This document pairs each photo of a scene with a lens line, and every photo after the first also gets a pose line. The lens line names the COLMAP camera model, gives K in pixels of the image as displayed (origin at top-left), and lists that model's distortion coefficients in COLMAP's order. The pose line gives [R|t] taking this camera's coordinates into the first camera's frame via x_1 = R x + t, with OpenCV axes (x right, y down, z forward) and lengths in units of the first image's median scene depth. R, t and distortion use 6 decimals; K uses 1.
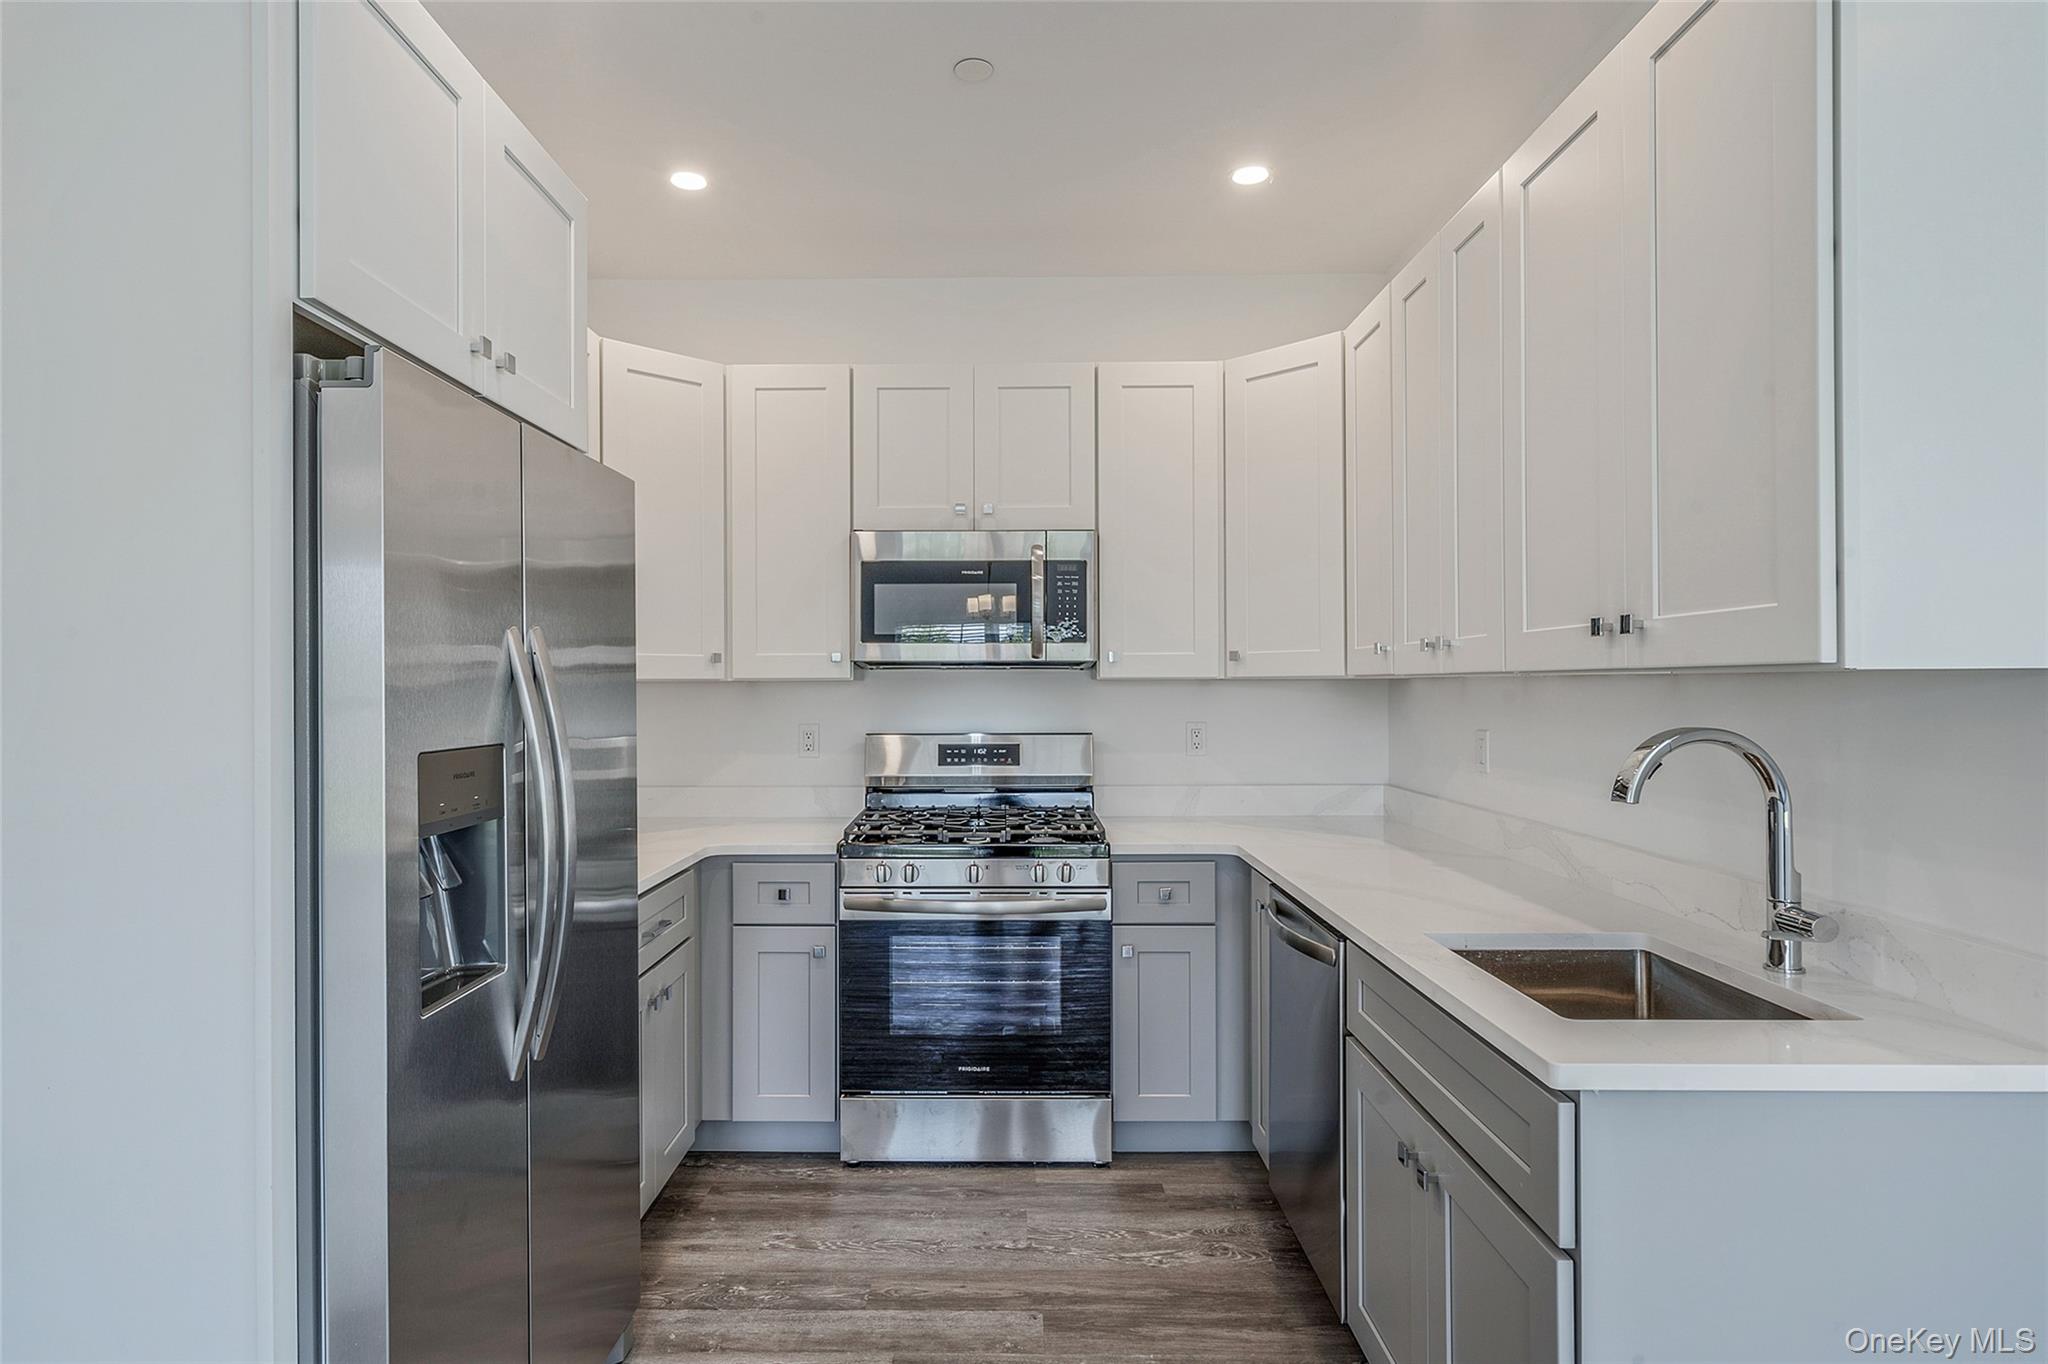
lens RADIAL K [[1044.5, 0, 1028.6], [0, 1044.5, 682.4], [0, 0, 1]] dist [-0.008415, -0.000206]
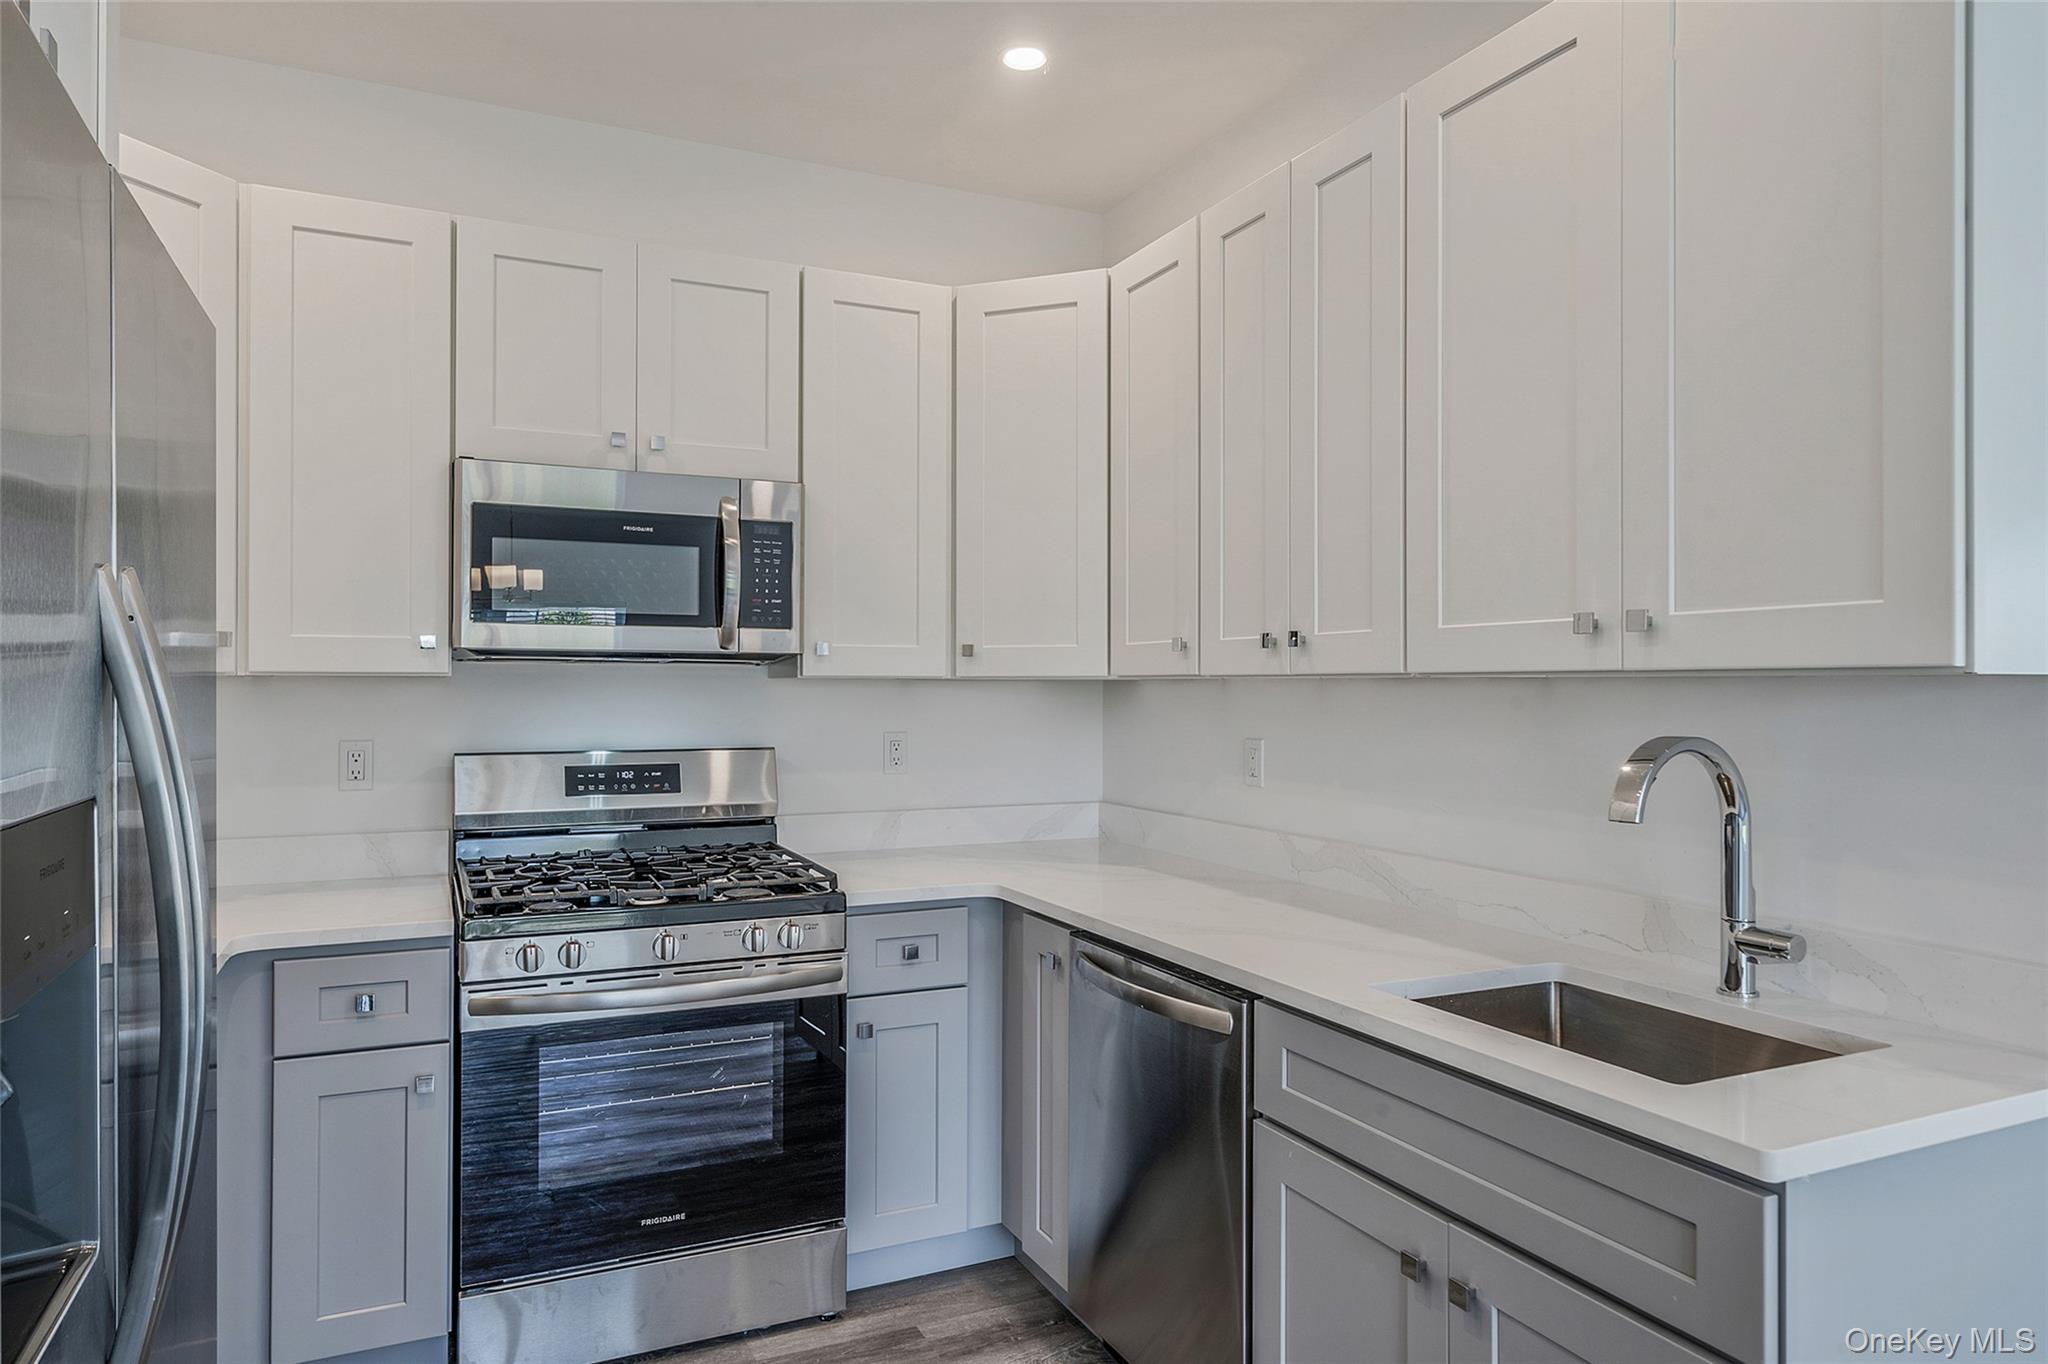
lens RADIAL K [[1174.9, 0, 956.7], [0, 1174.9, 681.4], [0, 0, 1]] dist [-0.002169, 0.000476]
pose [[0.914347, 0.007098, 0.404869, -0.194995], [-0.006714, 0.999975, -0.002368, 0.001025], [-0.404875, -0.000553, 0.914372, 0.178196]]
